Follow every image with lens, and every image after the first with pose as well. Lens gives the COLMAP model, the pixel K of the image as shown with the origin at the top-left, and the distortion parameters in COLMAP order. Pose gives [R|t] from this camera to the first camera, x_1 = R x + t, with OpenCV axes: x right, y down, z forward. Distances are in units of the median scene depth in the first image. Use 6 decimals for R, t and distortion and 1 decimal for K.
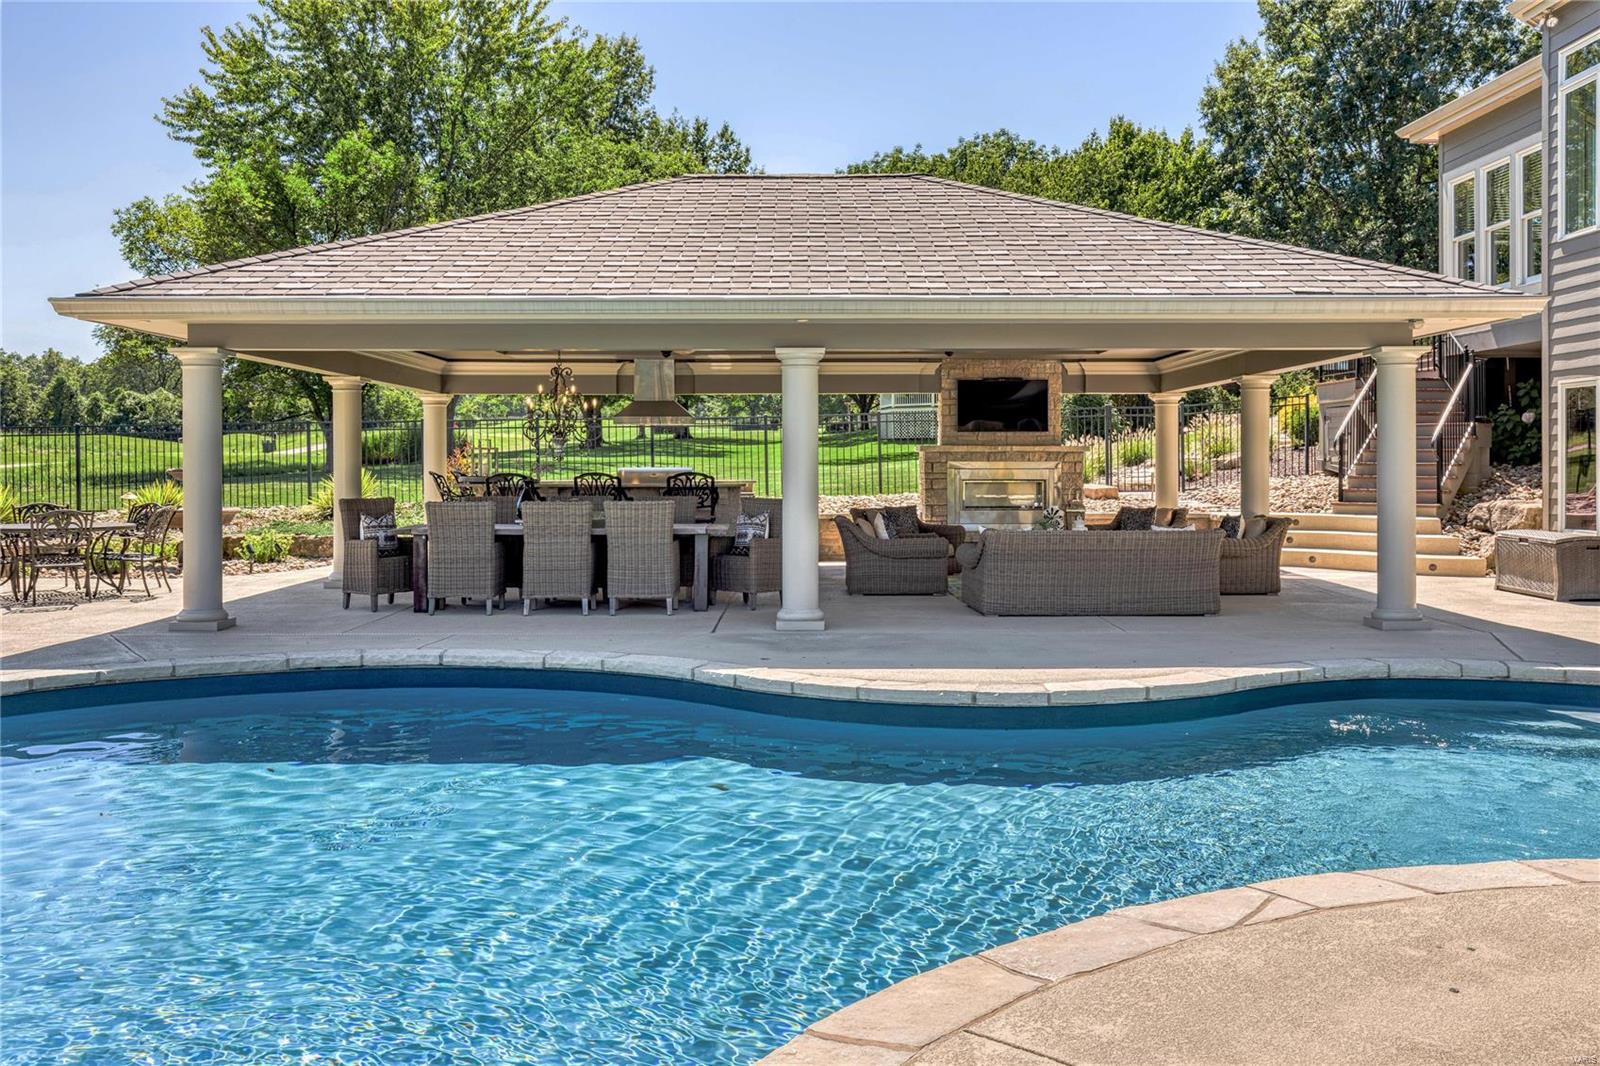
lens RADIAL K [[1365.9, 0, 859.7], [0, 1365.9, 472.9], [0, 0, 1]] dist [0.011048, -0.018372]
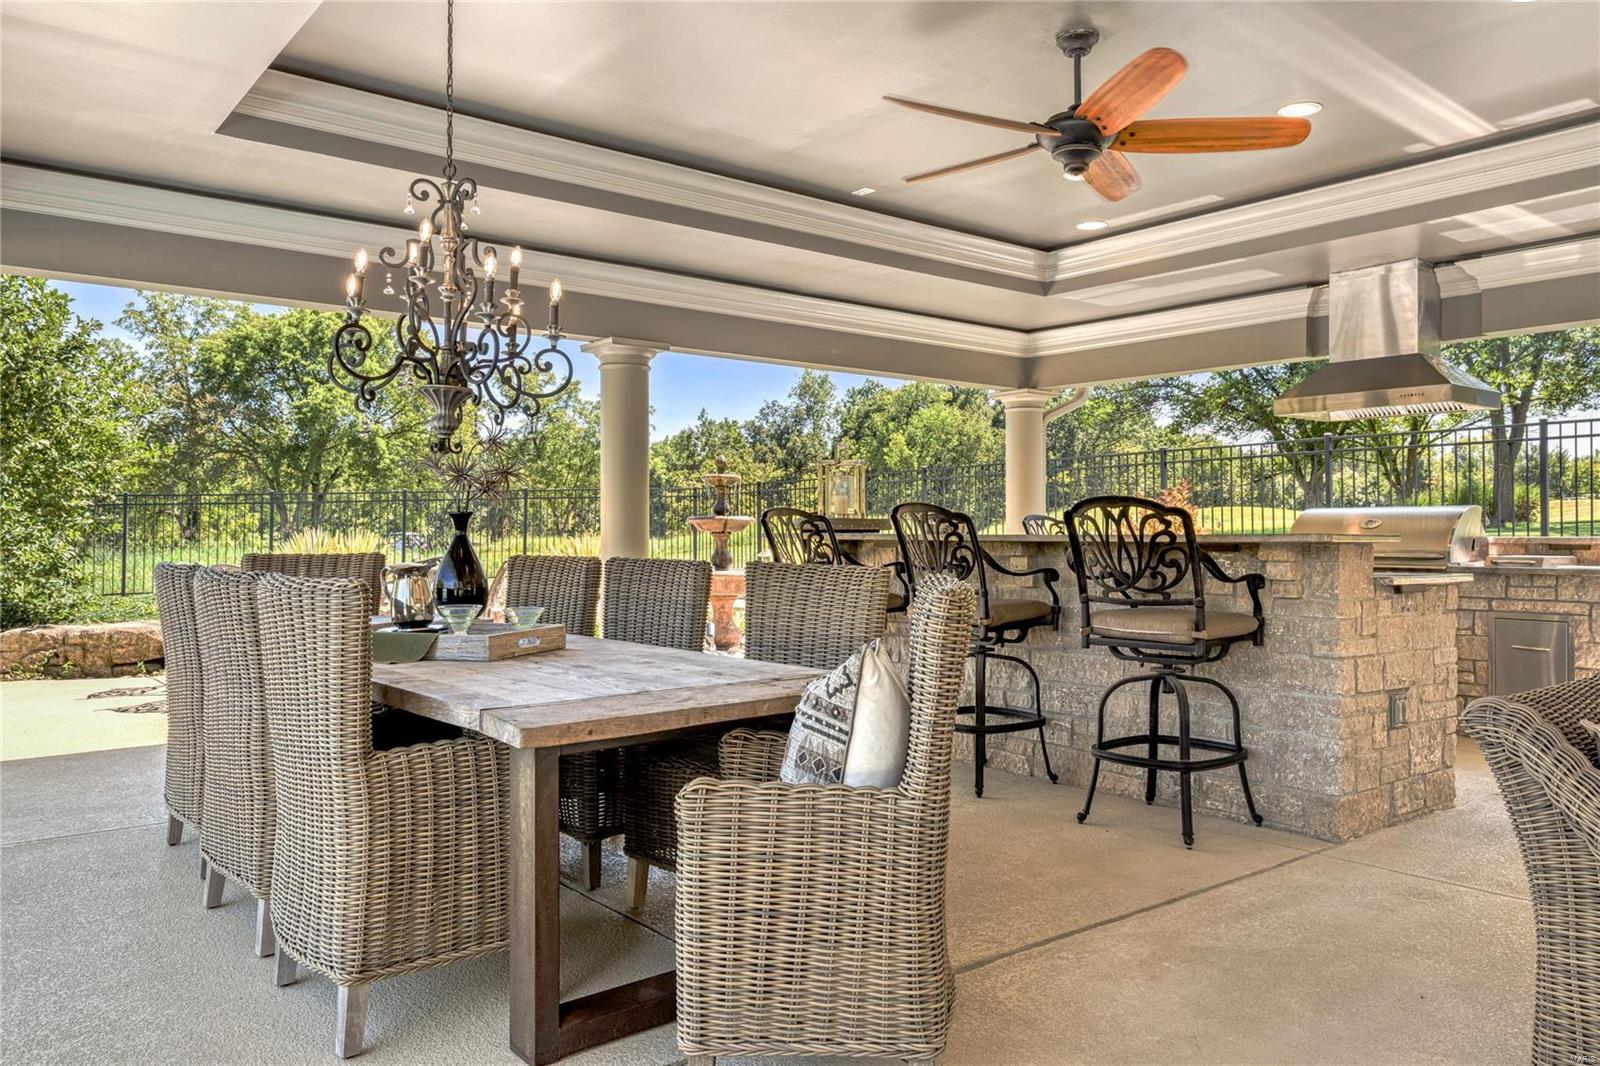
lens RADIAL K [[1162.9, 0, 799.3], [0, 1162.9, 524.7], [0, 0, 1]] dist [-0.010315, 0.010961]
pose [[0.591092, -0.004026, -0.806594, 0.039587], [-0.008510, 0.999901, -0.011227, 0.007237], [0.806559, 0.013500, 0.590999, 0.514128]]
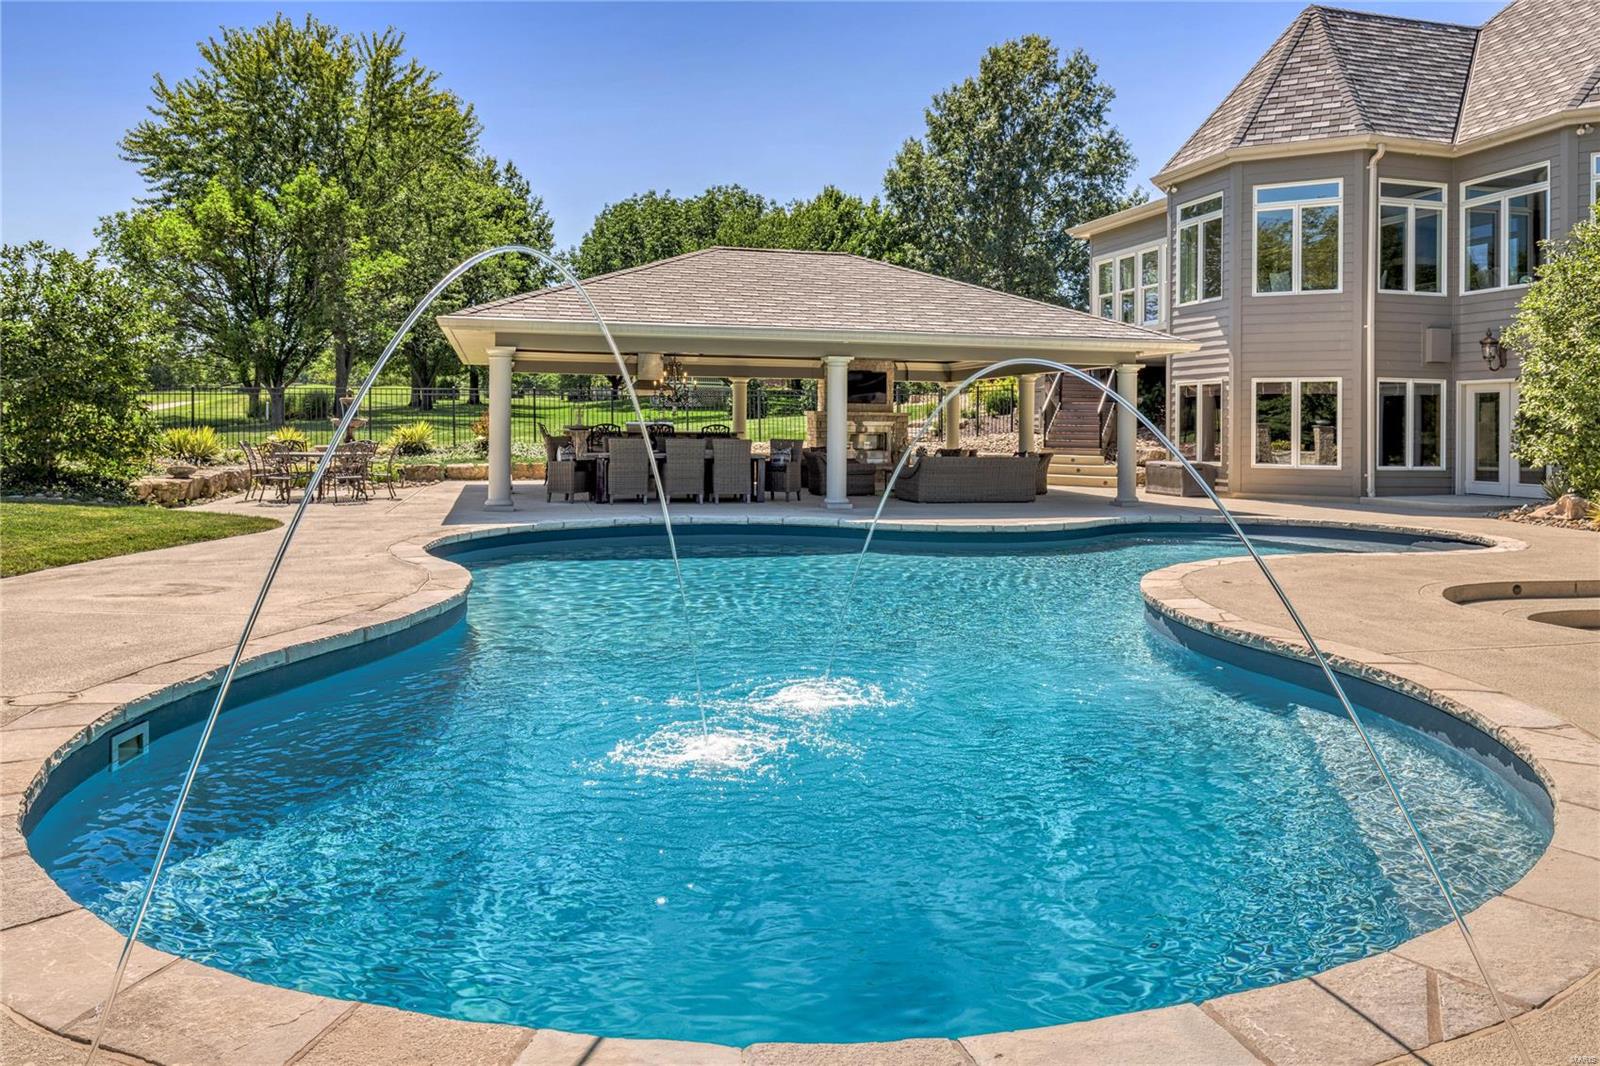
lens RADIAL K [[1100.3, 0, 815.0], [0, 1100.3, 420.1], [0, 0, 1]] dist [-0.005219, -0.001089]
pose [[0.967920, 0.013210, 0.250911, -0.239953], [-0.009303, 0.999816, -0.016751, 0.010653], [-0.251087, 0.013879, 0.967865, -0.230582]]
